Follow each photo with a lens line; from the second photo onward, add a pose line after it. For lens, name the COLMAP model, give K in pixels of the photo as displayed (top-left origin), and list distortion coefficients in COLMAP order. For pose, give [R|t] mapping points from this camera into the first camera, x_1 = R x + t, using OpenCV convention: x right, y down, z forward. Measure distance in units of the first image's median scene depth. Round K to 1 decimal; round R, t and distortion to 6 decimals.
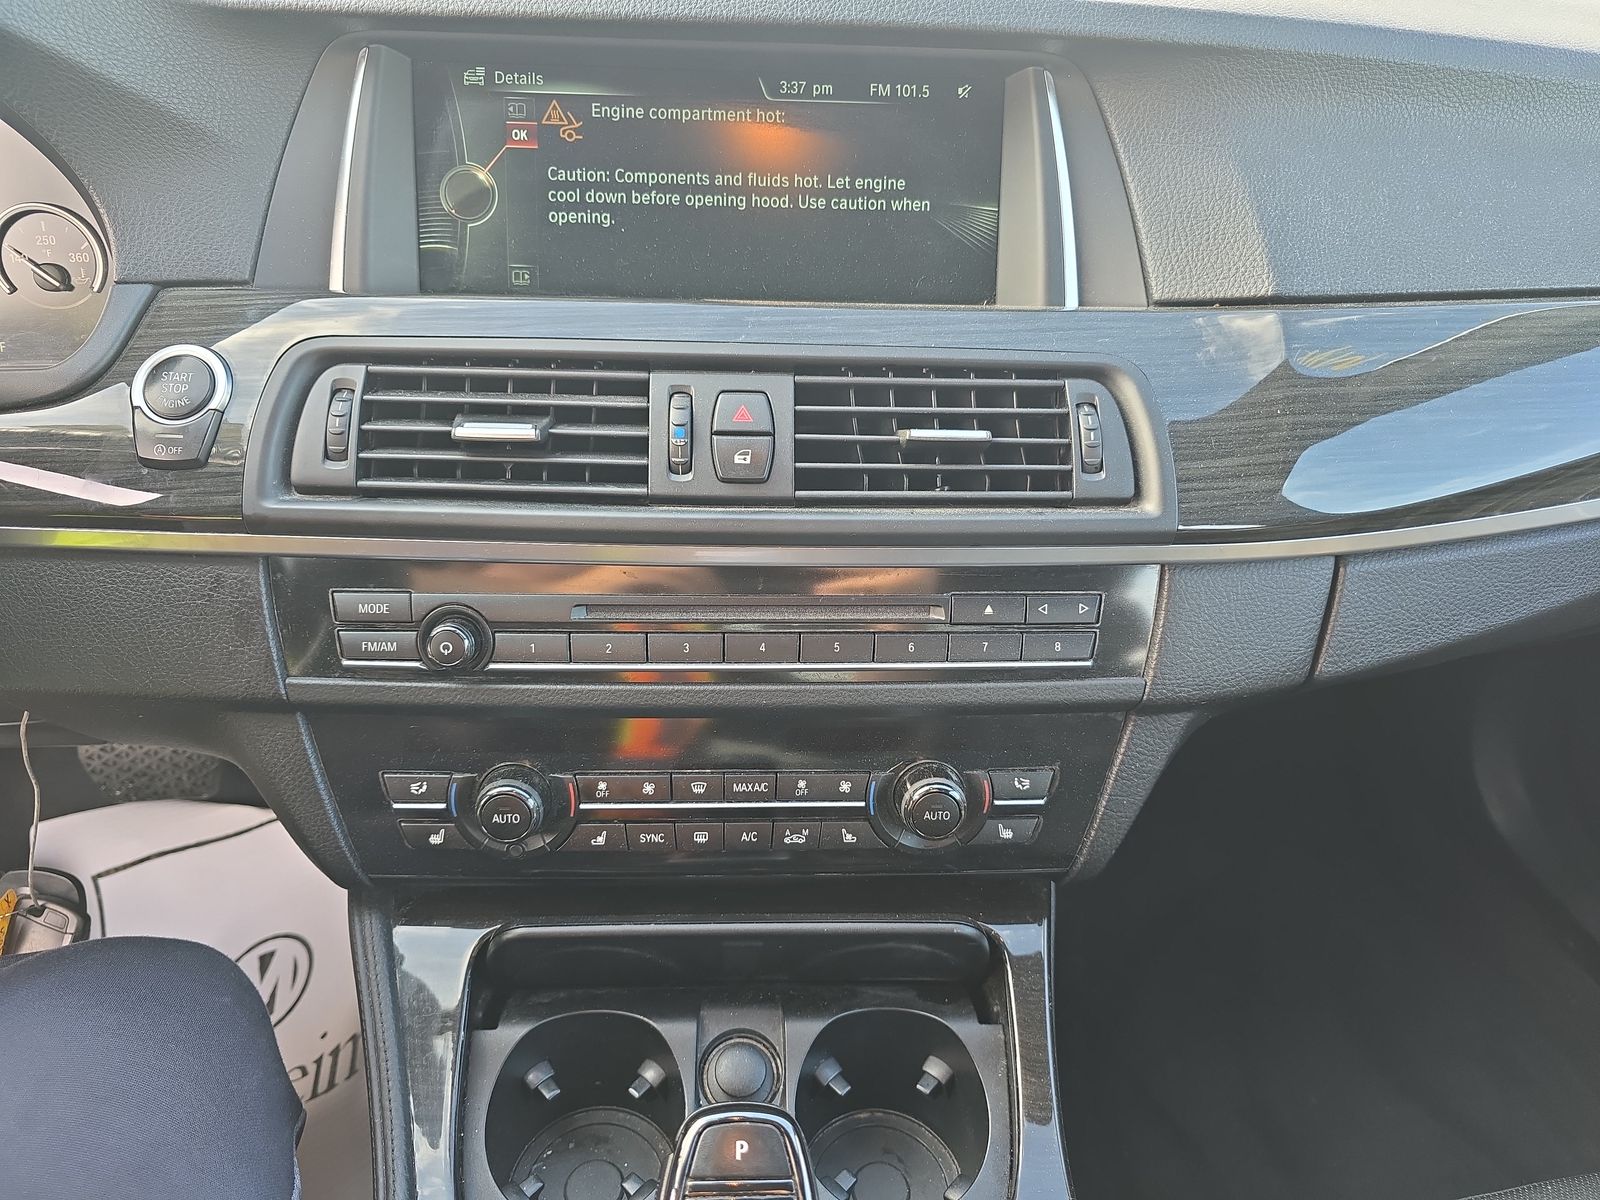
lens RADIAL K [[1089.4, 0, 800.4], [0, 1089.4, 605.7], [0, 0, 1]] dist [0.019847, 0.000103]
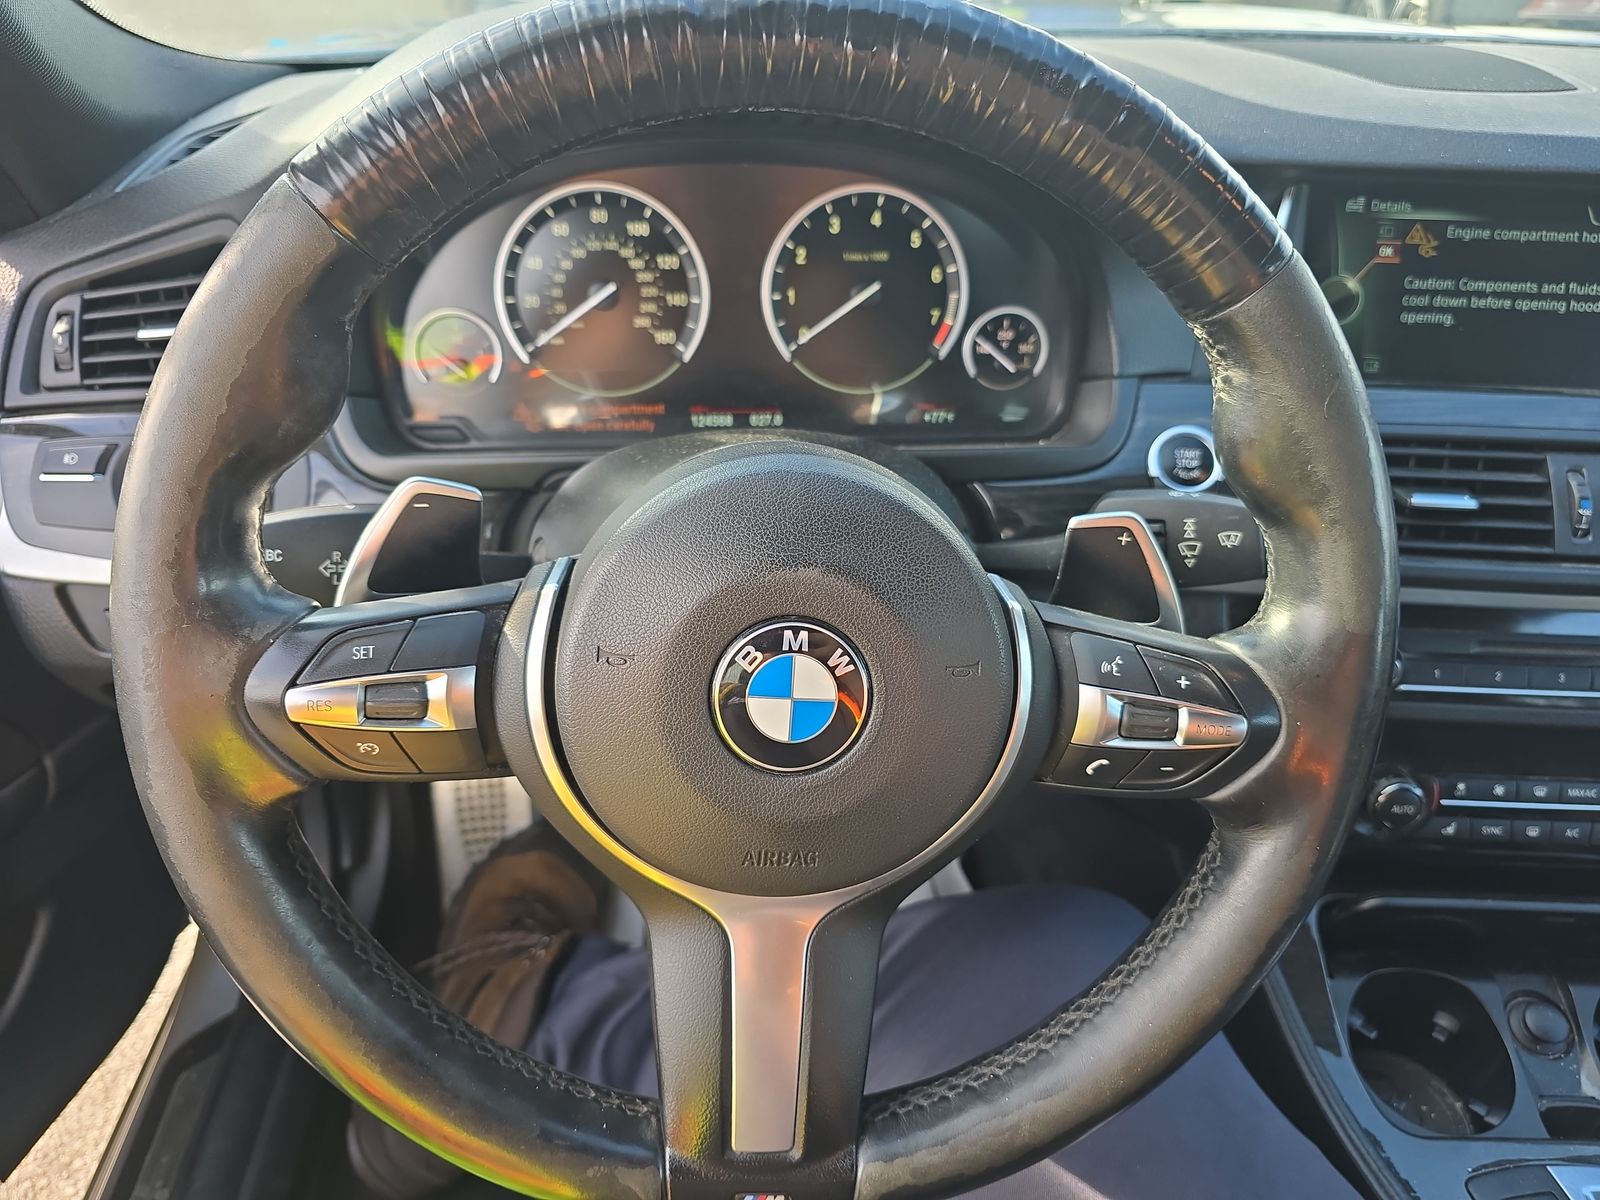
lens RADIAL K [[1061.1, 0, 796.7], [0, 1061.1, 595.0], [0, 0, 1]] dist [0.004683, -0.004646]
pose [[0.997657, 0.031156, -0.060905, -0.825196], [-0.030922, 0.999510, 0.004779, -0.030950], [0.061024, -0.002884, 0.998132, -0.226776]]
